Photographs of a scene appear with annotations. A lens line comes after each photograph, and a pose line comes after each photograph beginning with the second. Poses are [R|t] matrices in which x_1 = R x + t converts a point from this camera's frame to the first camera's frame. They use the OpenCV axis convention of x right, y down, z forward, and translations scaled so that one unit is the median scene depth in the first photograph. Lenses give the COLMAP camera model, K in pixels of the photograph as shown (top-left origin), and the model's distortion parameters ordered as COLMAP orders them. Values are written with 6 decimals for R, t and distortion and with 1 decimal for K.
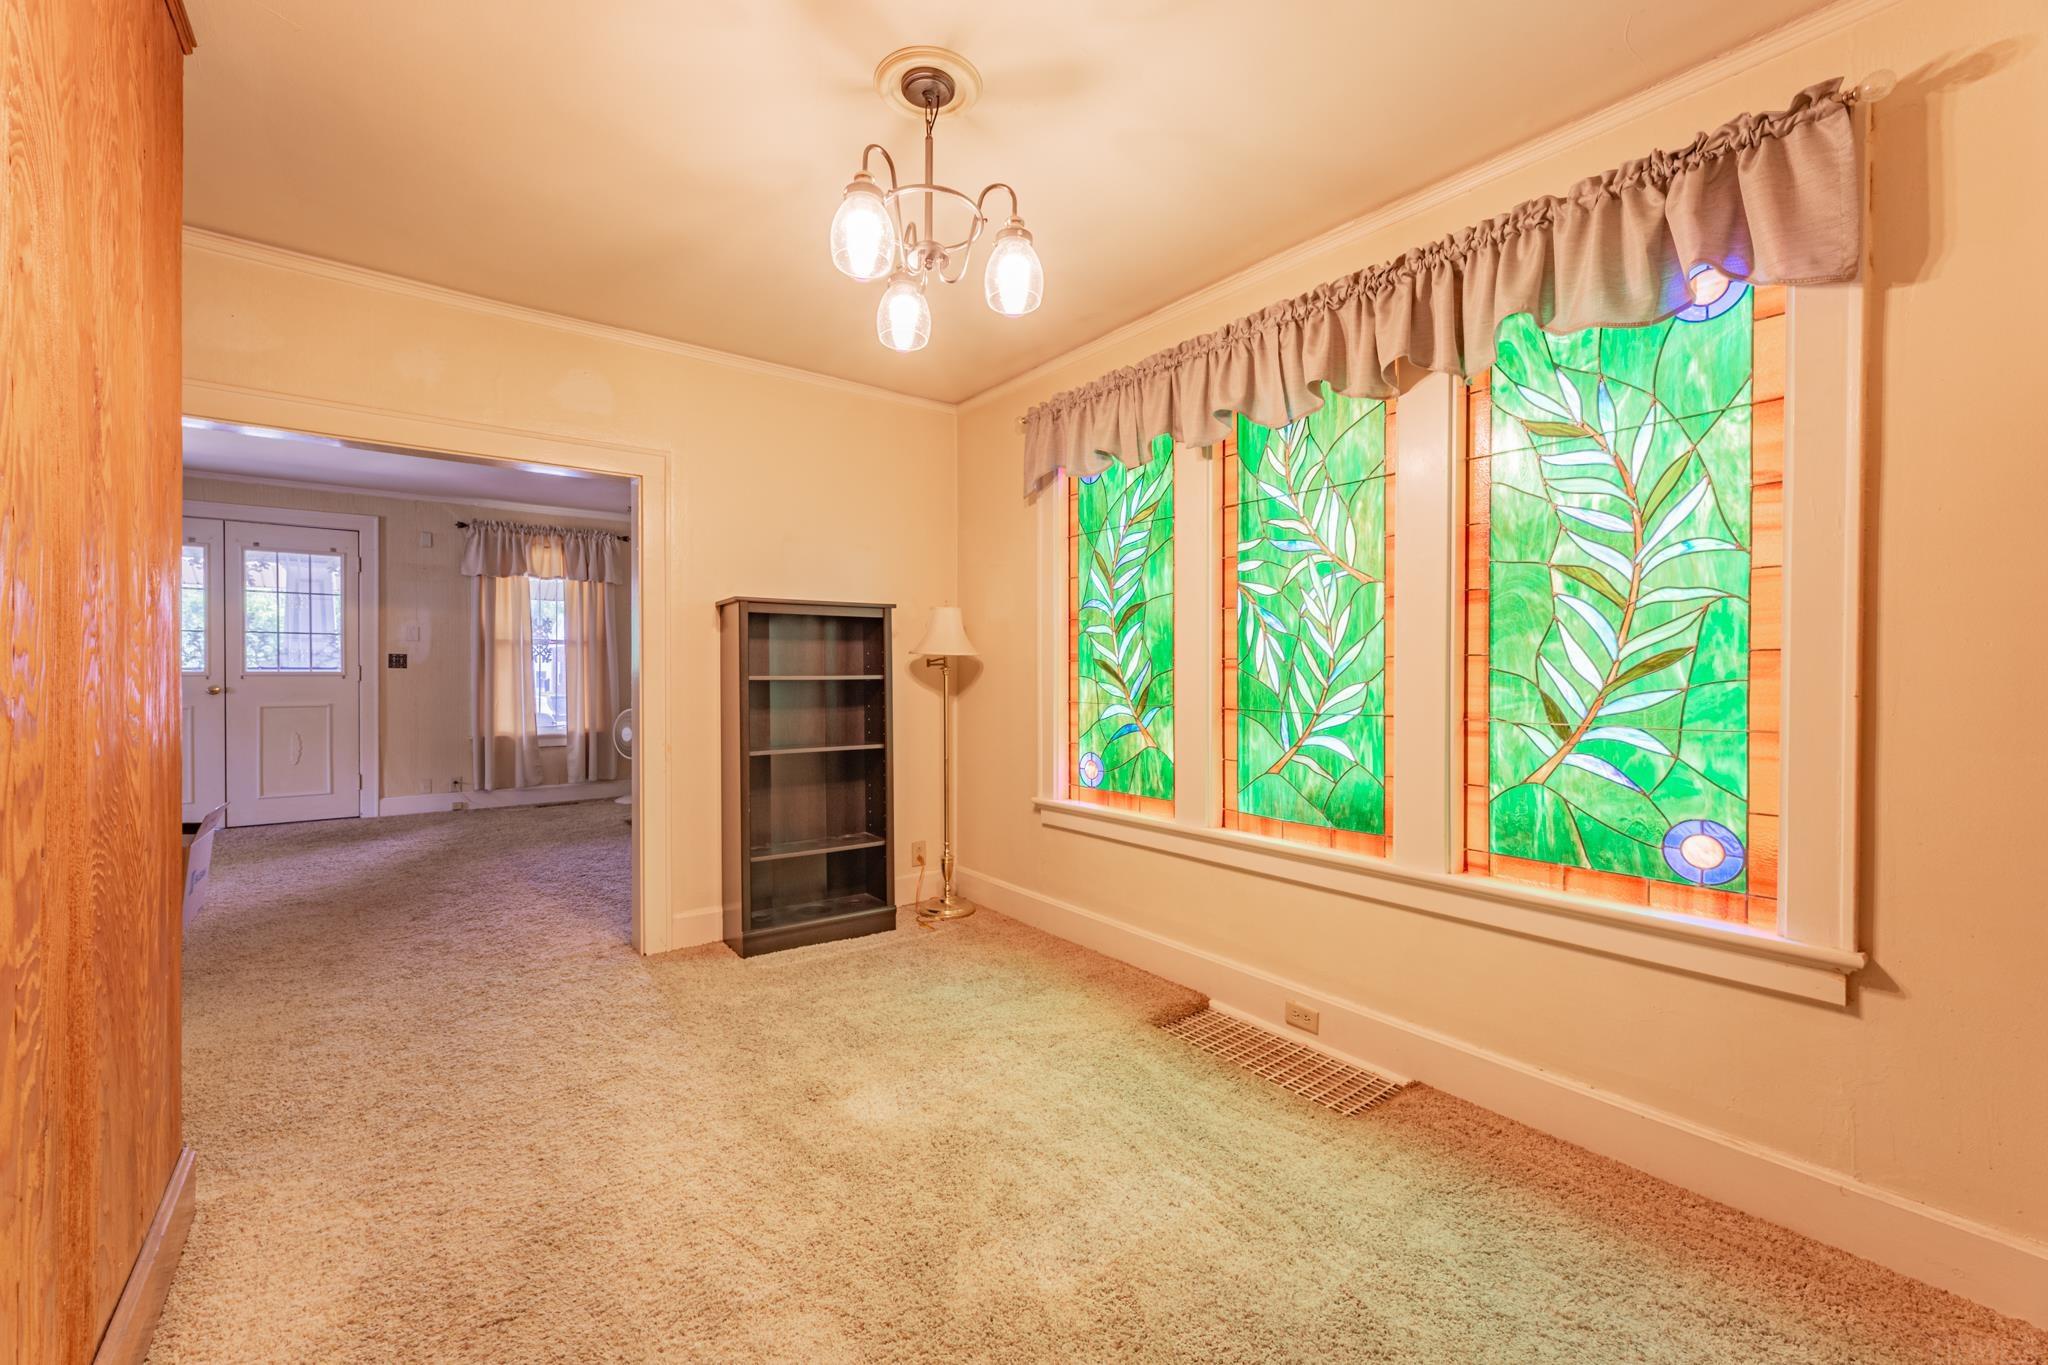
lens RADIAL K [[825.8, 0, 1020.6], [0, 825.8, 680.6], [0, 0, 1]] dist [0.000841, 0.001039]
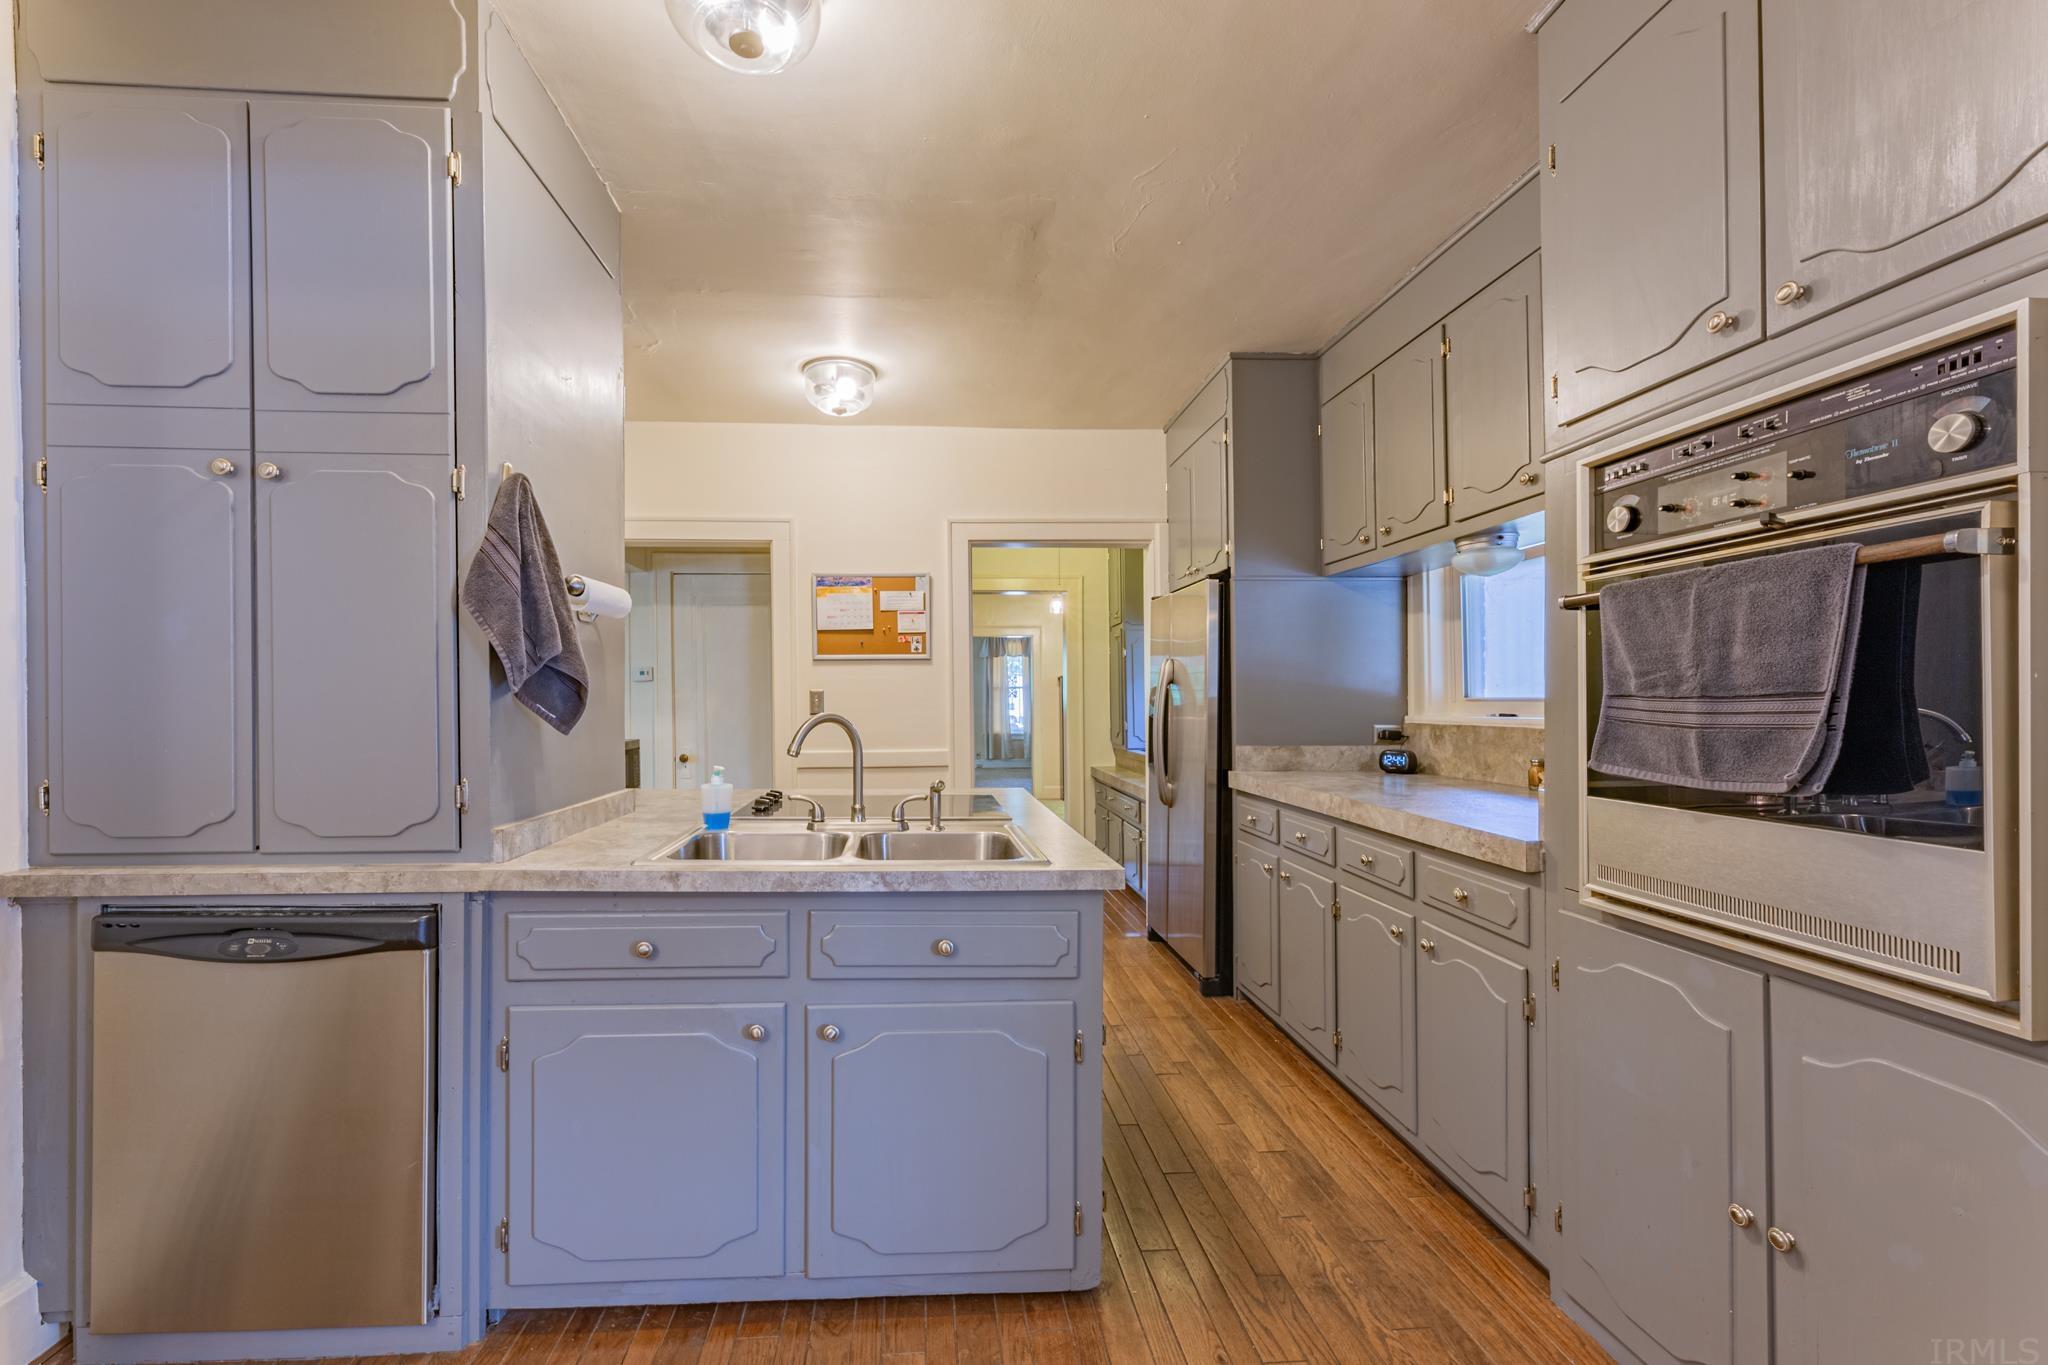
lens RADIAL K [[825.8, 0, 1022.3], [0, 825.8, 696.7], [0, 0, 1]] dist [0.000841, 0.001039]
pose [[0.859519, -0.011013, -0.510985, 0.977408], [0.002341, 0.999842, -0.017610, 0.022853], [0.511098, 0.013940, 0.859409, -1.495689]]
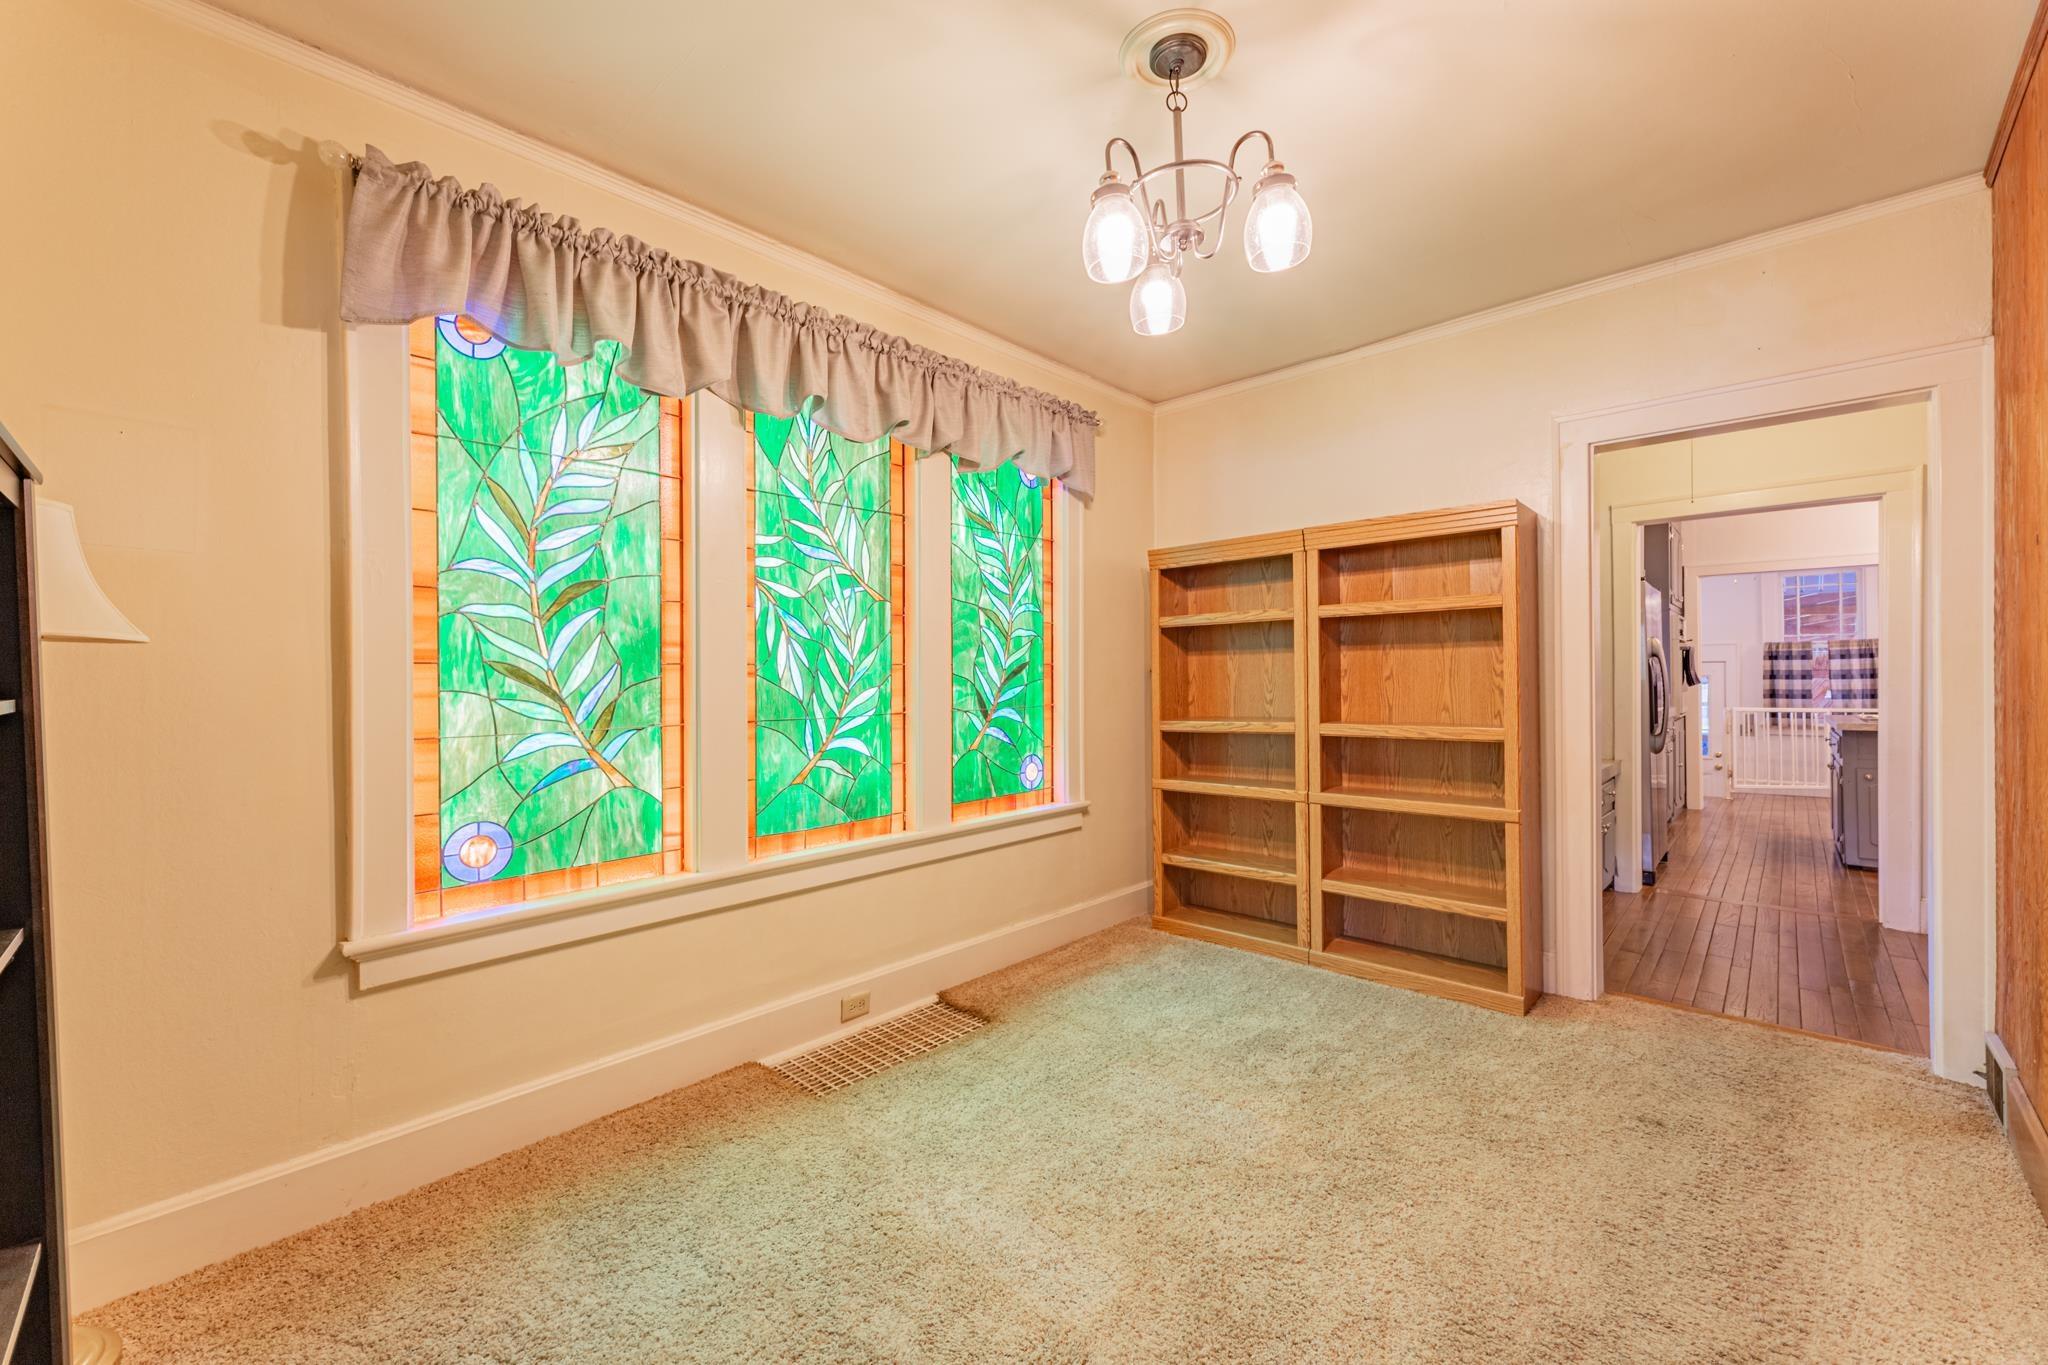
lens RADIAL K [[825.8, 0, 1018.3], [0, 825.8, 675.8], [0, 0, 1]] dist [0.000841, 0.001039]
pose [[-0.160683, -0.000063, 0.987006, -0.579179], [0.021719, 0.999758, 0.003599, -0.009547], [-0.986767, 0.022015, -0.160642, 0.760387]]
